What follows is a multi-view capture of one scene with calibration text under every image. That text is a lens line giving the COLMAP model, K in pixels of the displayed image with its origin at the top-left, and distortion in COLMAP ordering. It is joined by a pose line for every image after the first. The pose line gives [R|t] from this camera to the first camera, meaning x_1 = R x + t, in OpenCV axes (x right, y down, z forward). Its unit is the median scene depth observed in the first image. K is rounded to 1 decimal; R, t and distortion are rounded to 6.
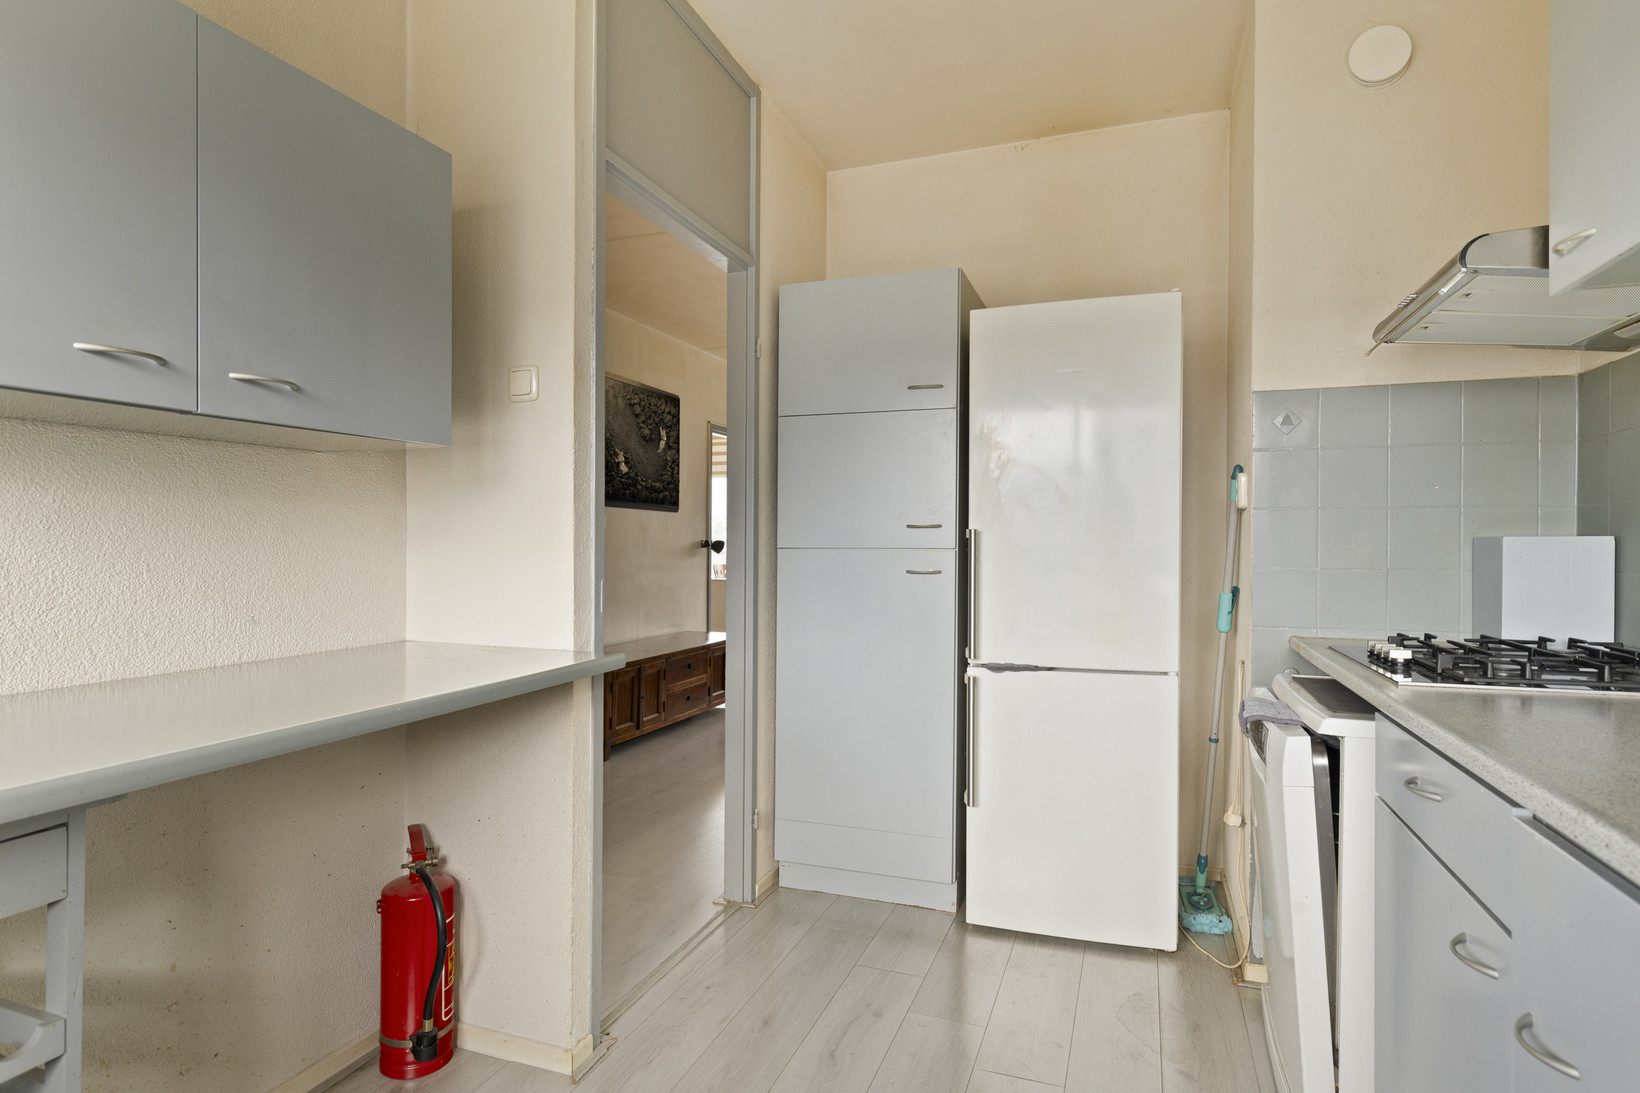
lens RADIAL K [[907.9, 0, 819.1], [0, 907.9, 543.4], [0, 0, 1]] dist [-0.010129, -0.001351]
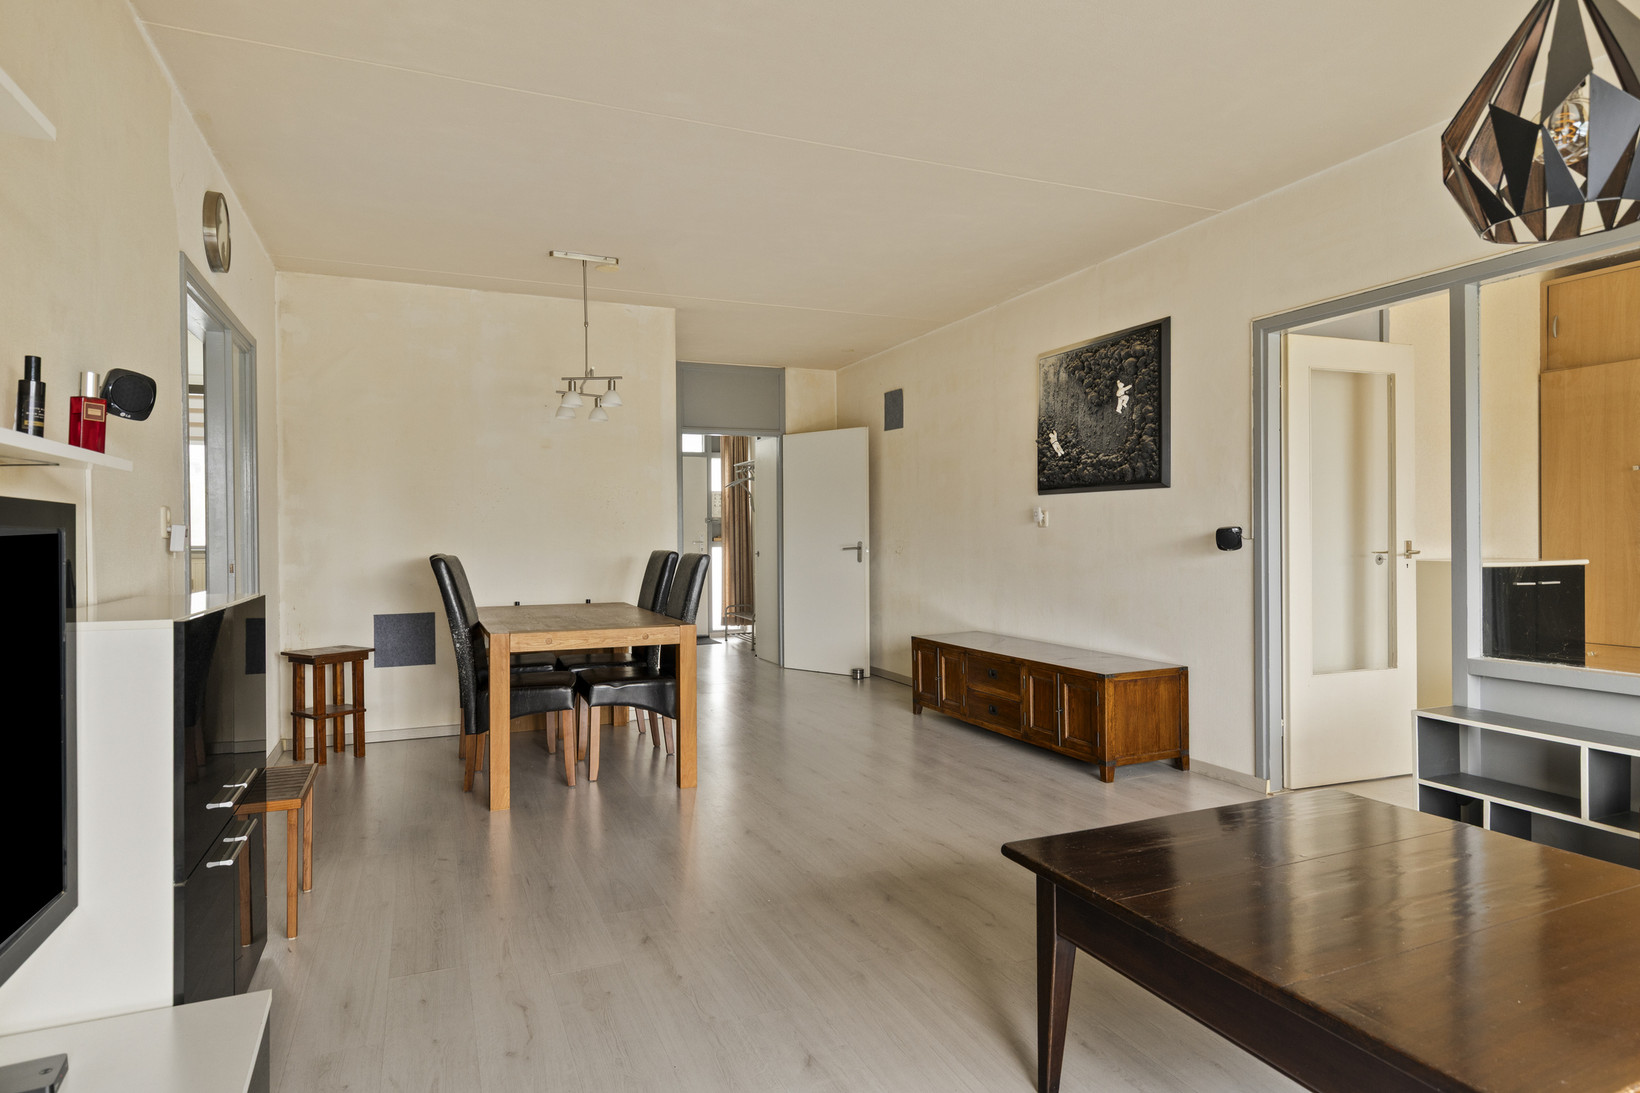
lens RADIAL K [[907.9, 0, 818.6], [0, 907.9, 543.0], [0, 0, 1]] dist [-0.010129, -0.001351]
pose [[-0.729609, 0.006454, -0.683834, 0.552955], [0.003670, 0.999978, 0.005522, 0.002678], [0.683855, 0.001519, -0.729617, 1.450374]]
